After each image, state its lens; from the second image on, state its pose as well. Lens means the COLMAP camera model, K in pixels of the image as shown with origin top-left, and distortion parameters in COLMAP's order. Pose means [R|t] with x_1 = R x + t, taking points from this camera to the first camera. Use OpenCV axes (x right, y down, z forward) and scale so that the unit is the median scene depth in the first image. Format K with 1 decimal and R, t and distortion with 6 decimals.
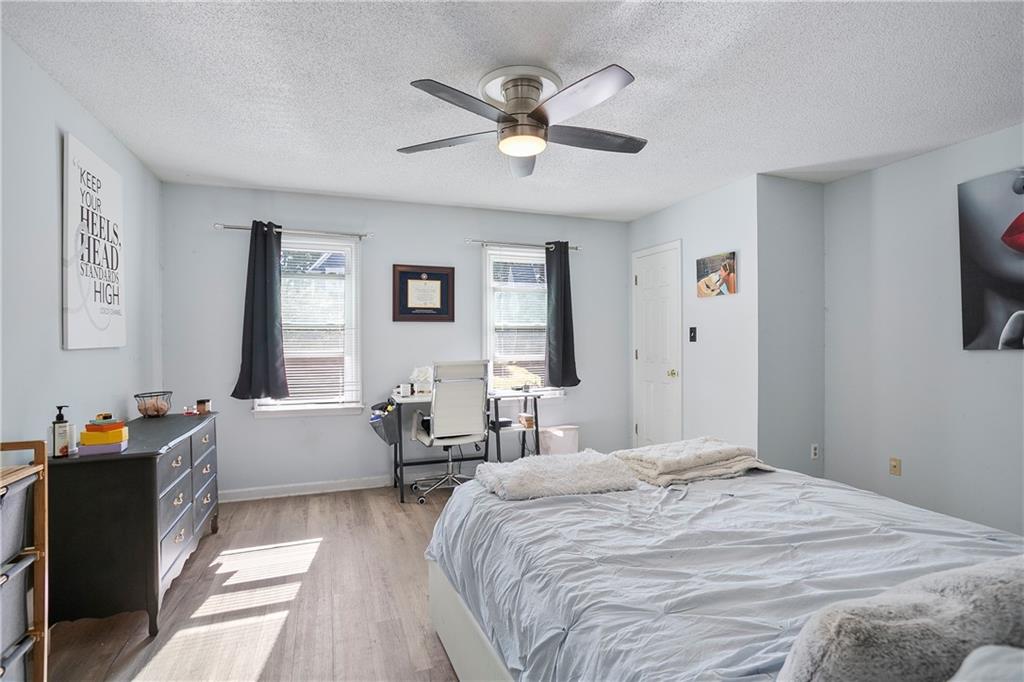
lens RADIAL K [[511.7, 0, 505.8], [0, 511.7, 340.7], [0, 0, 1]] dist [-0.057833, 0.036984]
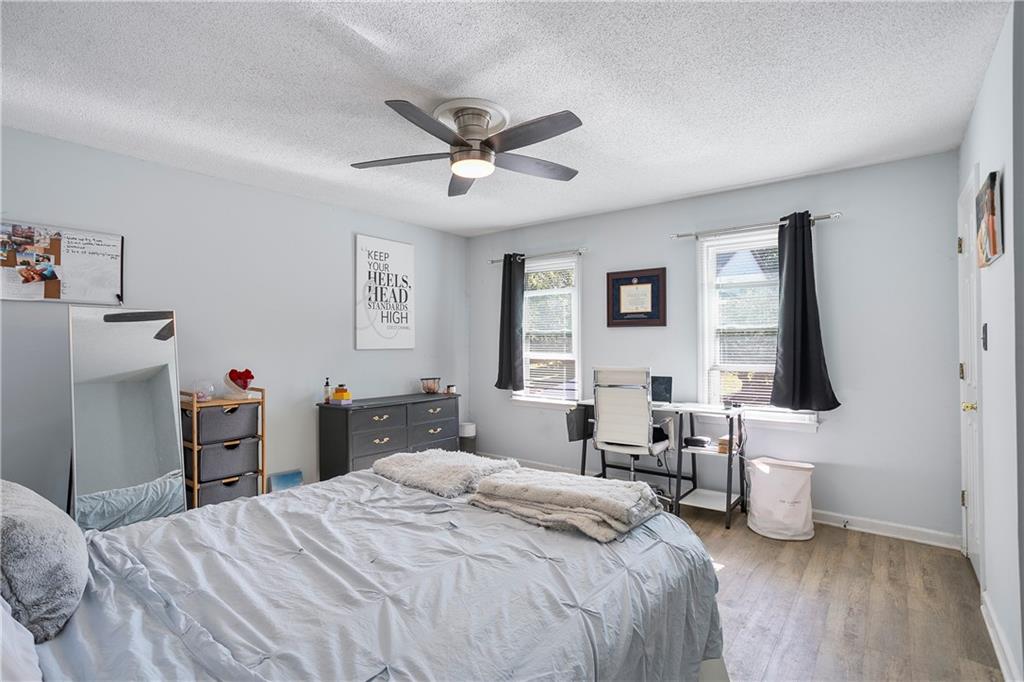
lens RADIAL K [[511.7, 0, 505.8], [0, 511.7, 340.7], [0, 0, 1]] dist [-0.057833, 0.036984]
pose [[0.490943, -0.000161, -0.871192, 0.589783], [-0.003263, 0.999993, -0.002023, -0.007134], [0.871185, 0.003836, 0.490939, 0.302250]]
